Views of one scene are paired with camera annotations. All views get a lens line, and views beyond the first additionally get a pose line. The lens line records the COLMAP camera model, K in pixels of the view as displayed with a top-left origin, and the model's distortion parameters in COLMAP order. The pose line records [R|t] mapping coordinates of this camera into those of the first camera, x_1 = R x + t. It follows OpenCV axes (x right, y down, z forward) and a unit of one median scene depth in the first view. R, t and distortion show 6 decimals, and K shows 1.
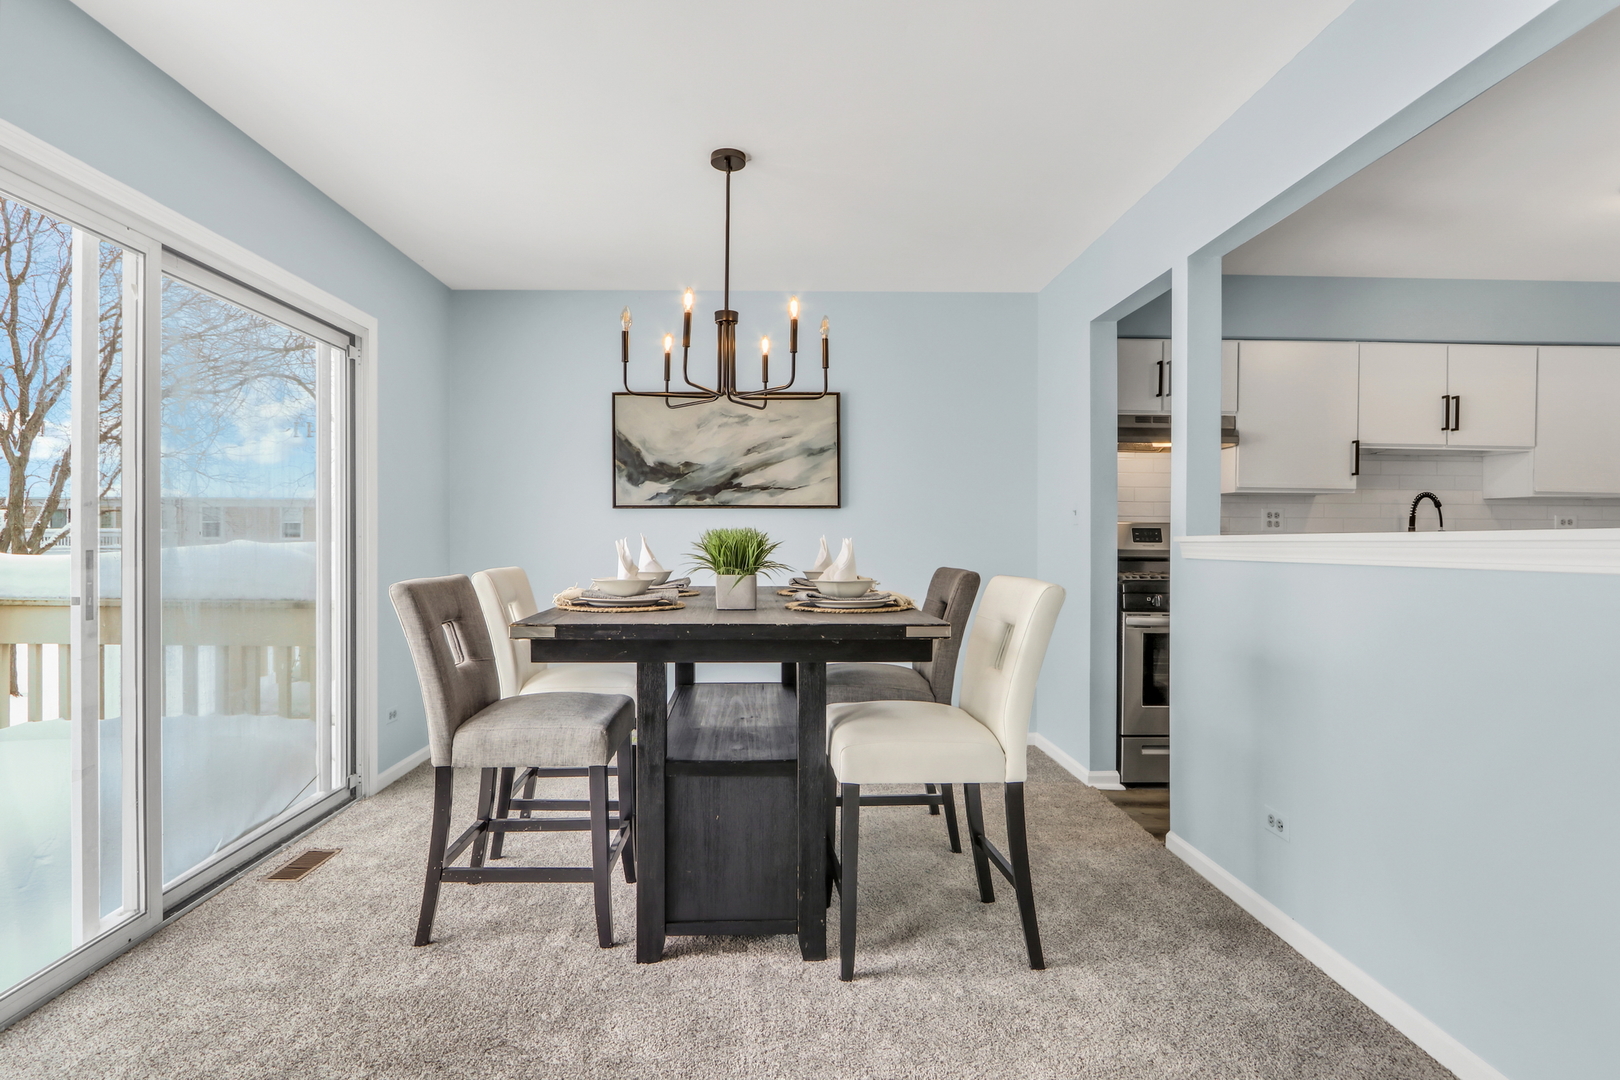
lens RADIAL K [[826.3, 0, 777.9], [0, 826.3, 537.7], [0, 0, 1]] dist [-0.010681, 0.000204]
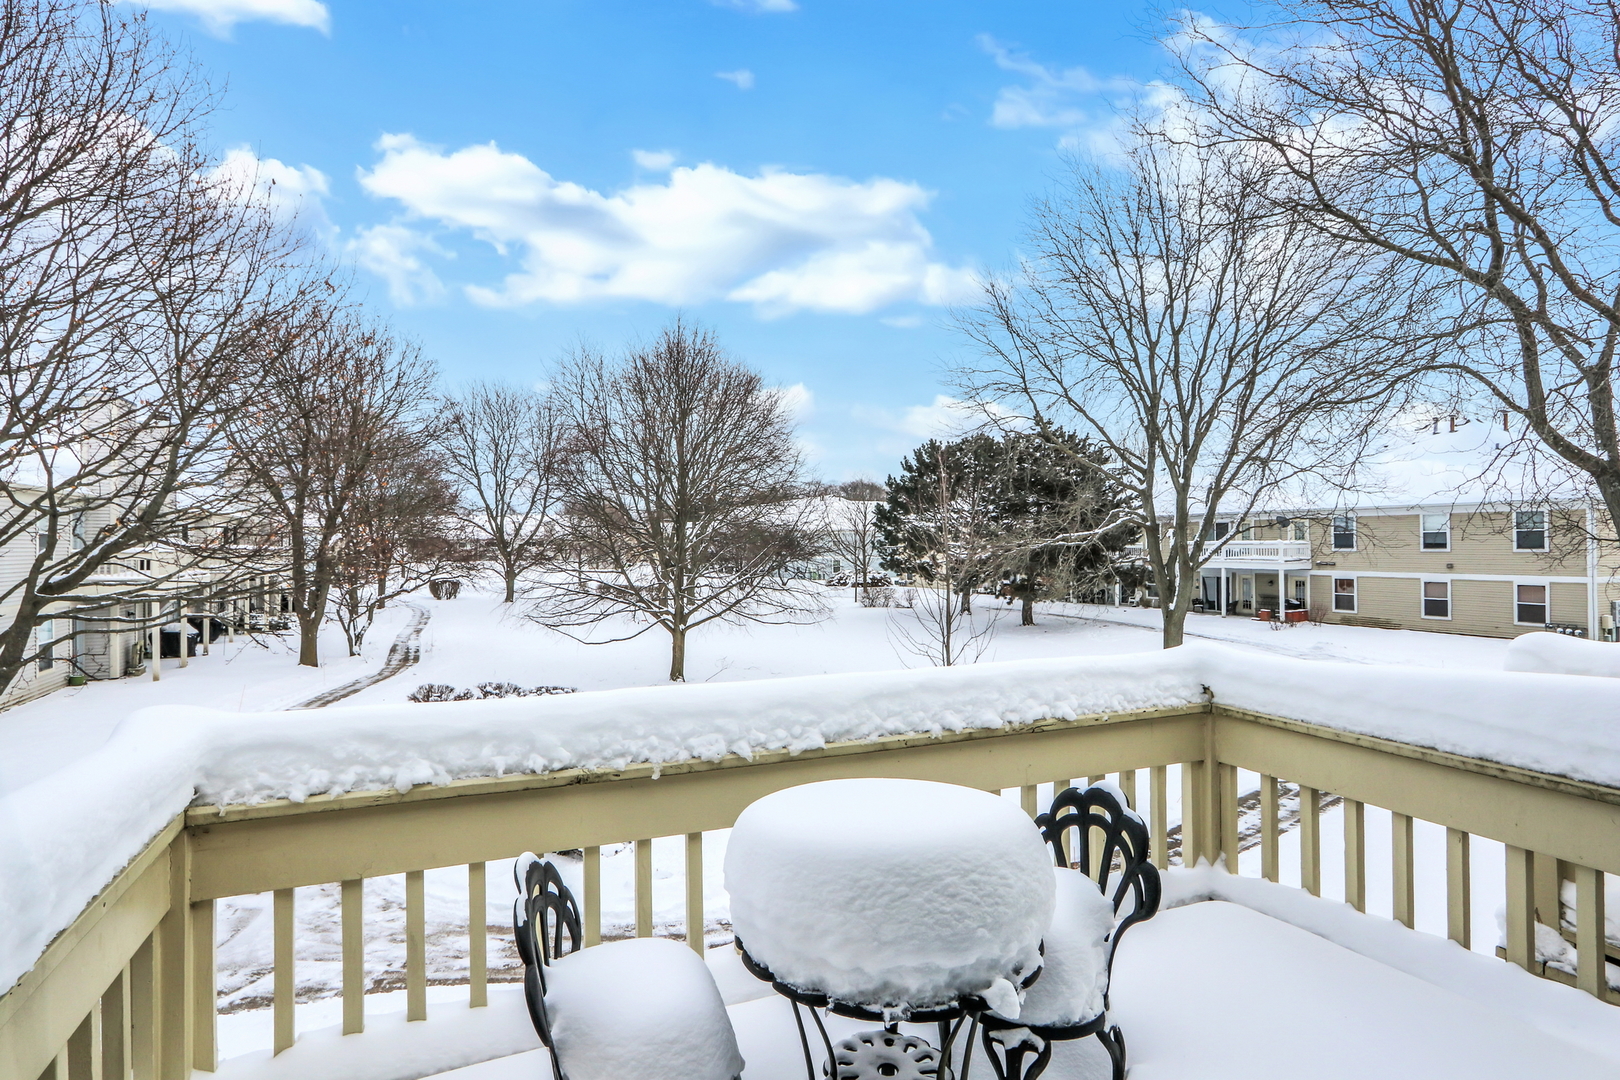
lens RADIAL K [[822.4, 0, 781.8], [0, 822.4, 538.1], [0, 0, 1]] dist [0.000590, 0.000575]
pose [[0.363613, -0.014970, -0.931430, -0.302893], [0.010897, 0.999871, -0.011816, -0.076629], [0.931486, -0.005854, 0.363730, 0.291553]]
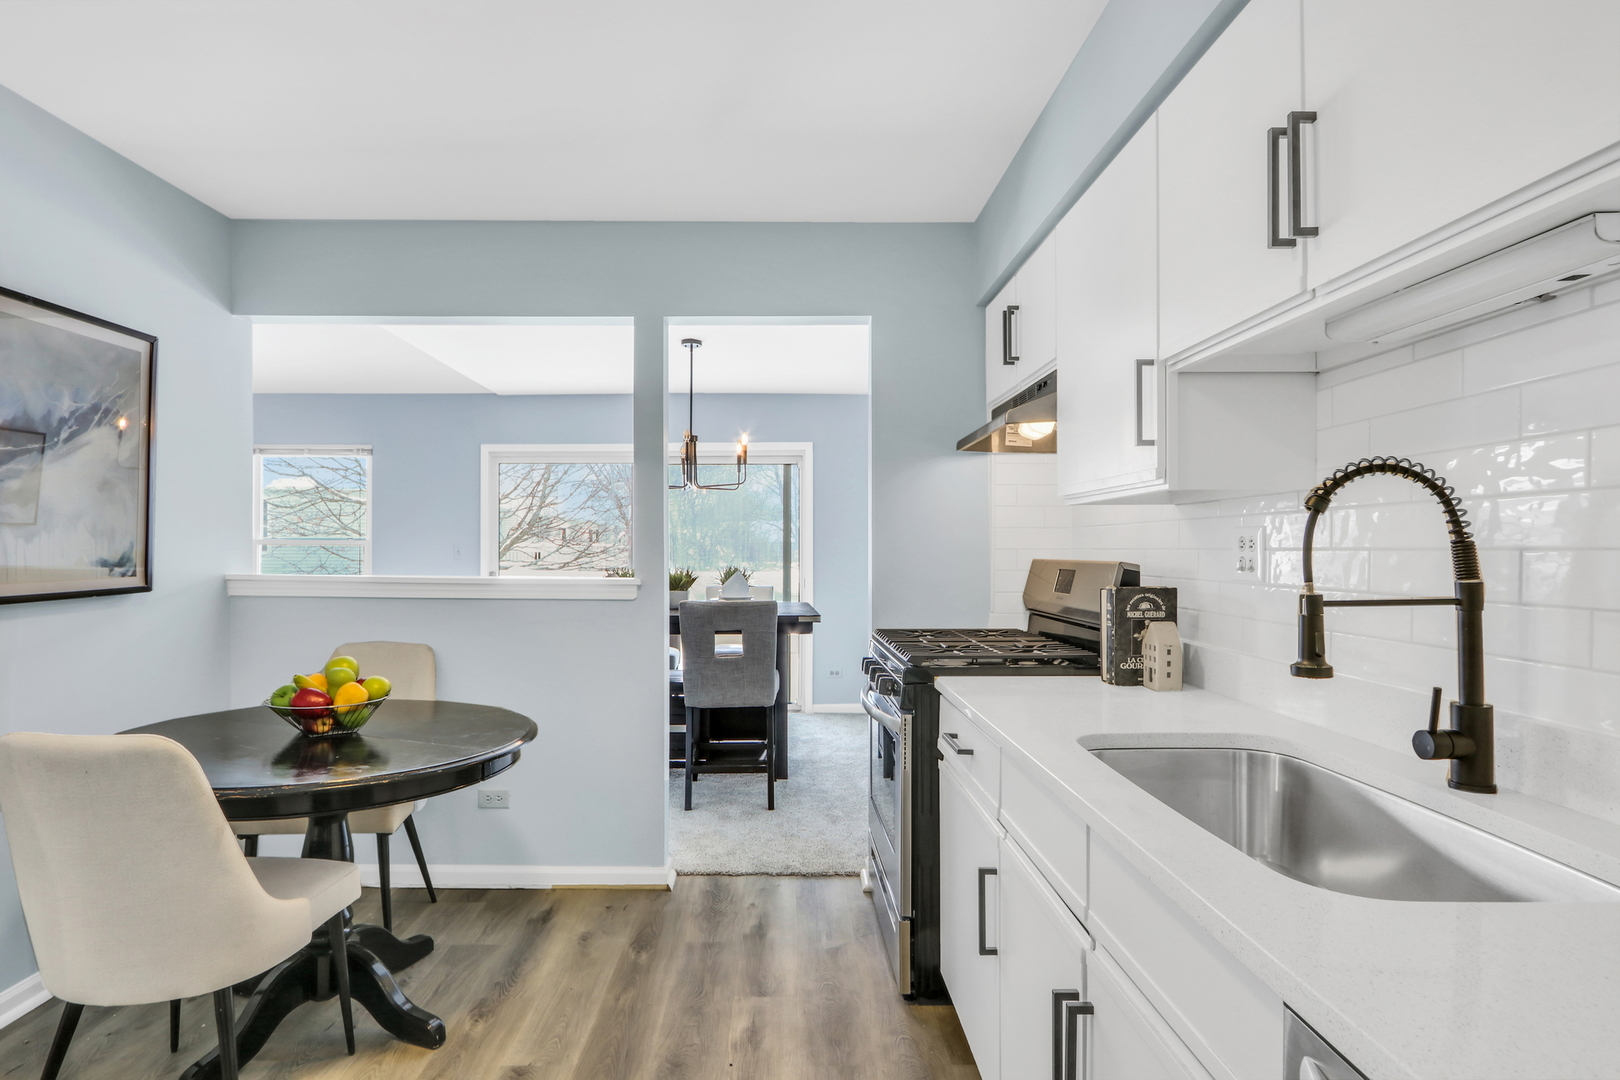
lens RADIAL K [[824.1, 0, 789.0], [0, 824.1, 558.8], [0, 0, 1]] dist [-0.016674, 0.004231]
pose [[-0.001230, 0.004663, -0.999988, 1.041078], [-0.001232, 0.999988, 0.004665, -0.021773], [0.999998, 0.001237, -0.001225, 0.782115]]
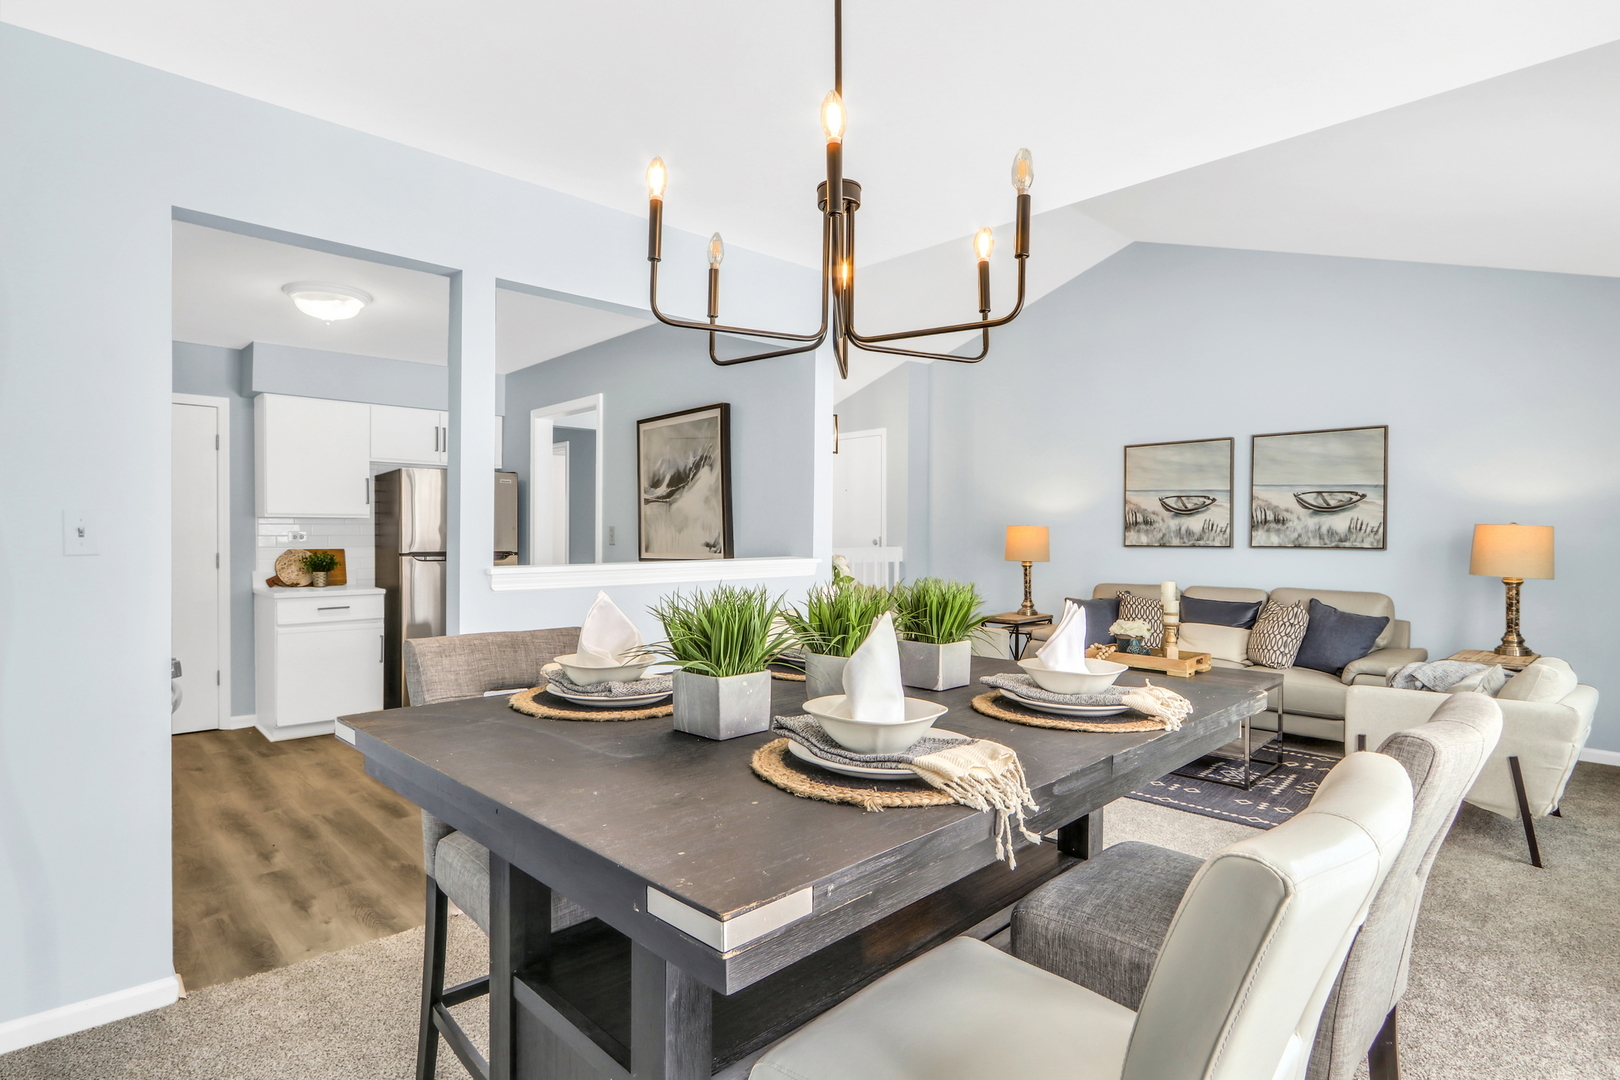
lens RADIAL K [[824.1, 0, 779.0], [0, 824.1, 539.8], [0, 0, 1]] dist [-0.016674, 0.004231]
pose [[-0.669902, -0.011892, 0.742354, -0.281747], [-0.007151, 0.999929, 0.009565, -0.031097], [-0.742415, 0.001099, -0.669940, 0.908424]]
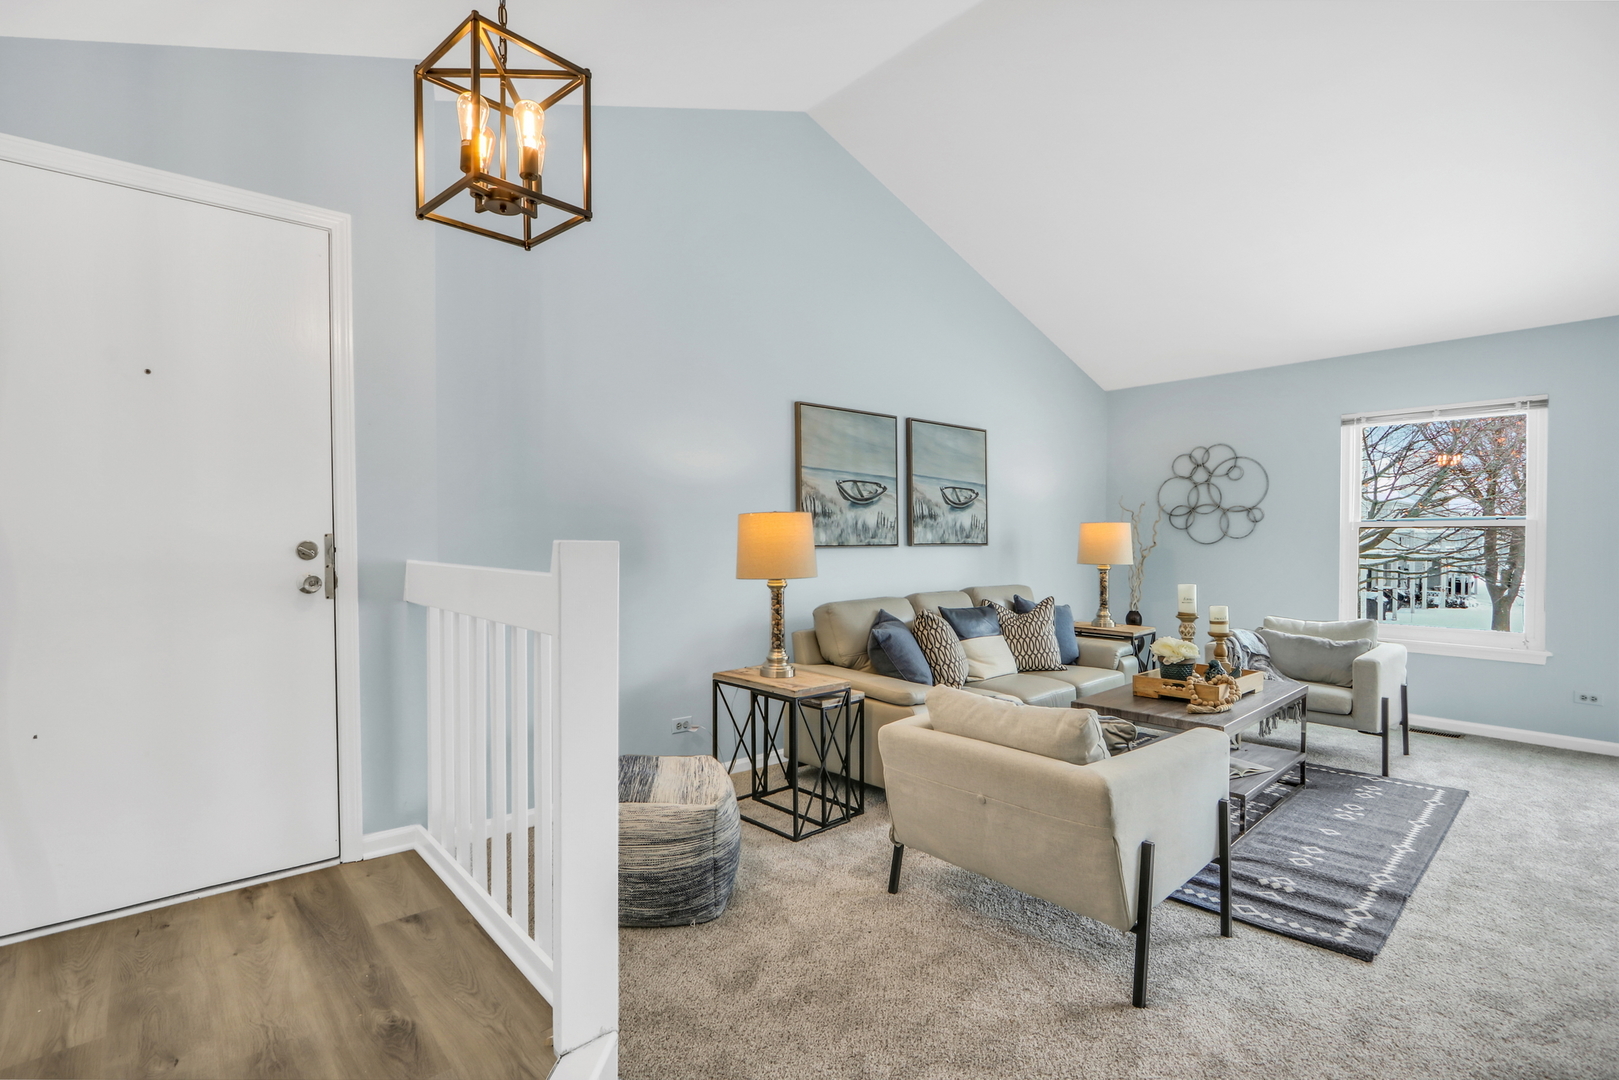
lens RADIAL K [[760.8, 0, 783.3], [0, 760.8, 553.3], [0, 0, 1]] dist [-0.016326, 0.003459]
pose [[-0.769550, 0.009541, -0.638516, 1.023487], [-0.000301, 0.999883, 0.015304, -0.016634], [0.638587, 0.011970, -0.769457, 0.170415]]
